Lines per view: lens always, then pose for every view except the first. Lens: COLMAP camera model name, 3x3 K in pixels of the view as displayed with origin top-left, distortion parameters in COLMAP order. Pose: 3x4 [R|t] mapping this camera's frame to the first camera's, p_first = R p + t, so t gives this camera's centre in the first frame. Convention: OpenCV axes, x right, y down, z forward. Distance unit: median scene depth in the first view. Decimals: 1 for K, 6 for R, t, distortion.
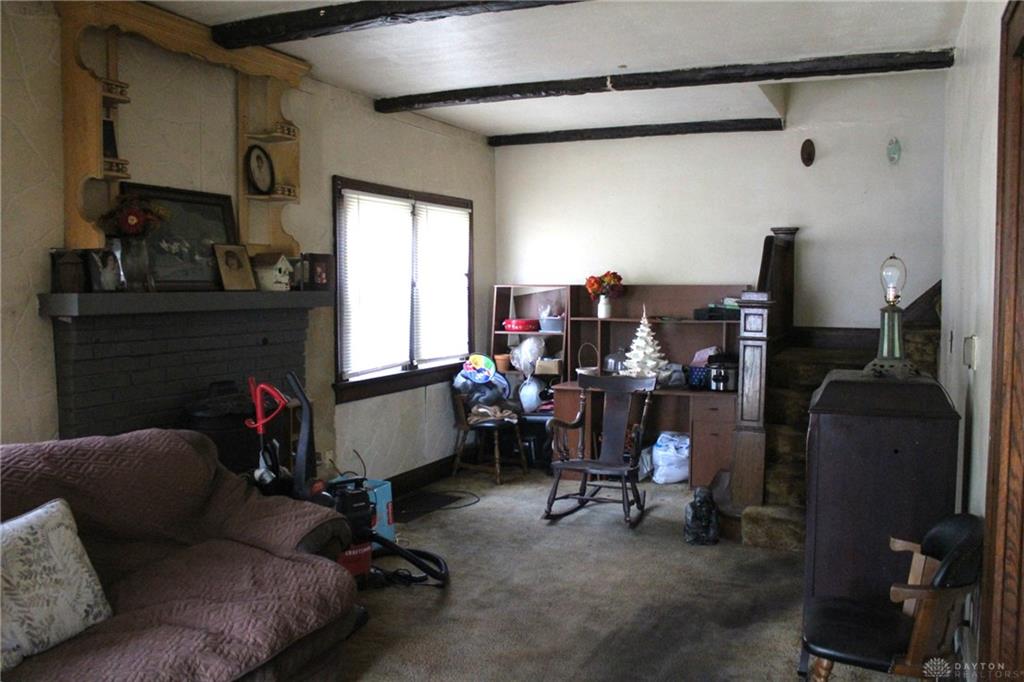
lens RADIAL K [[911.5, 0, 513.3], [0, 911.5, 339.9], [0, 0, 1]] dist [-0.072800, 0.026651]
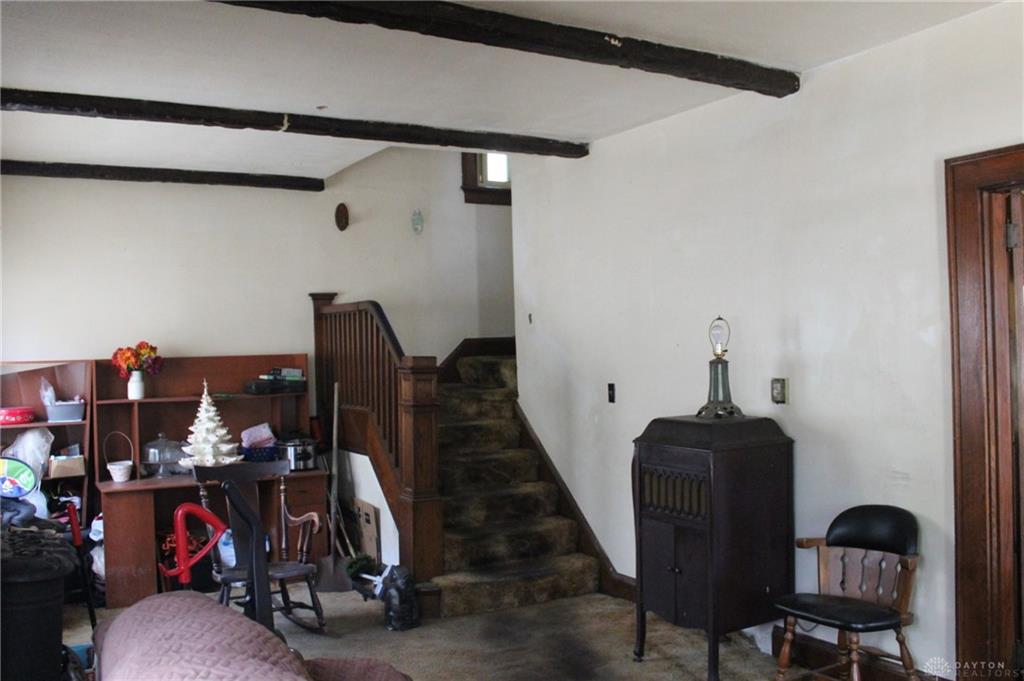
lens RADIAL K [[996.9, 0, 513.4], [0, 996.9, 345.3], [0, 0, 1]] dist [-0.093889, 0.000000]
pose [[0.598217, -0.013354, 0.801223, -0.421972], [0.075579, 0.996344, -0.039824, -0.012318], [-0.797762, 0.084379, 0.597039, 0.221995]]
